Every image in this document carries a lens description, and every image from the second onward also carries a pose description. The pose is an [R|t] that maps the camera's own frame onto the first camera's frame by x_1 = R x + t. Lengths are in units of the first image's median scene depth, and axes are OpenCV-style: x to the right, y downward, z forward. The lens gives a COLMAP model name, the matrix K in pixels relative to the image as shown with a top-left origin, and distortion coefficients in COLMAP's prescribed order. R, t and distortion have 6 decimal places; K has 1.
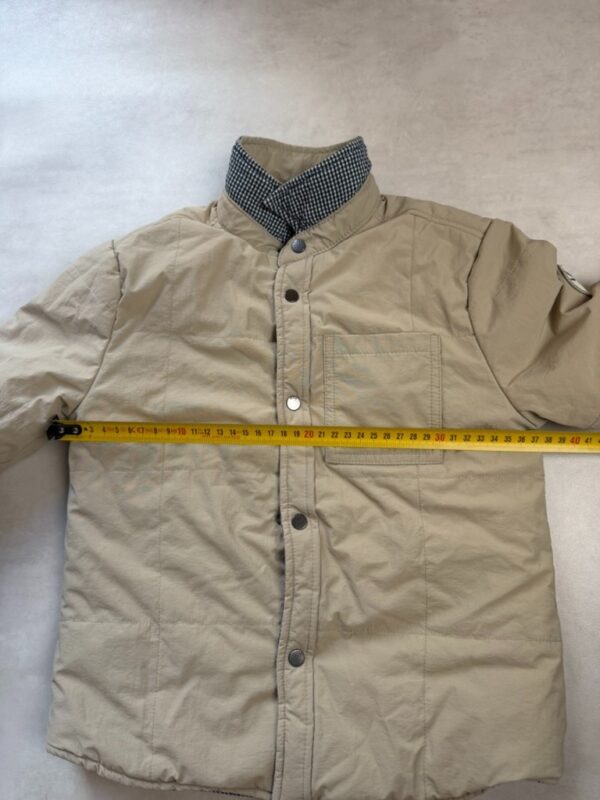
lens RADIAL K [[541.2, 0, 302.1], [0, 541.2, 402.3], [0, 0, 1]] dist [-0.023550, -0.002806]
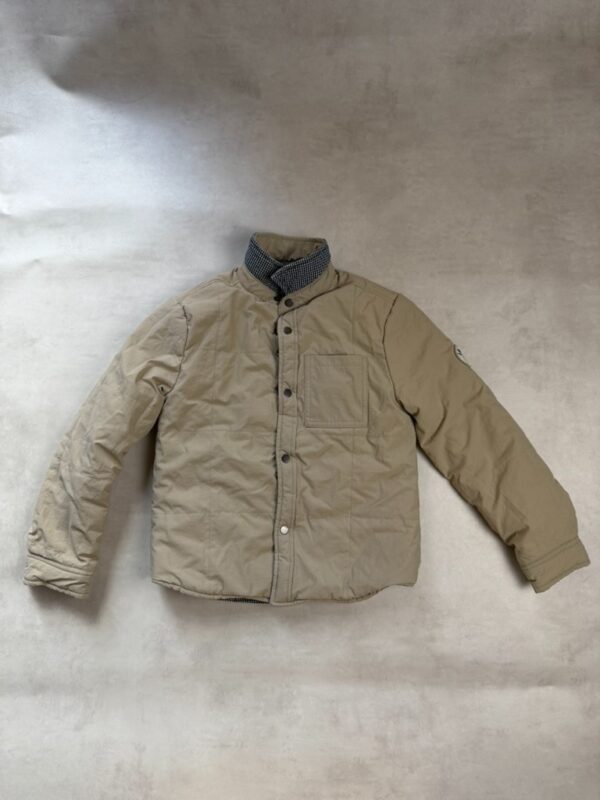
lens RADIAL K [[541.2, 0, 293.1], [0, 541.2, 396.8], [0, 0, 1]] dist [-0.023550, -0.002806]
pose [[0.993669, 0.023789, 0.109801, -0.219492], [-0.030967, 0.997461, 0.064130, -0.172898], [-0.107996, -0.067124, 0.991883, -0.648350]]
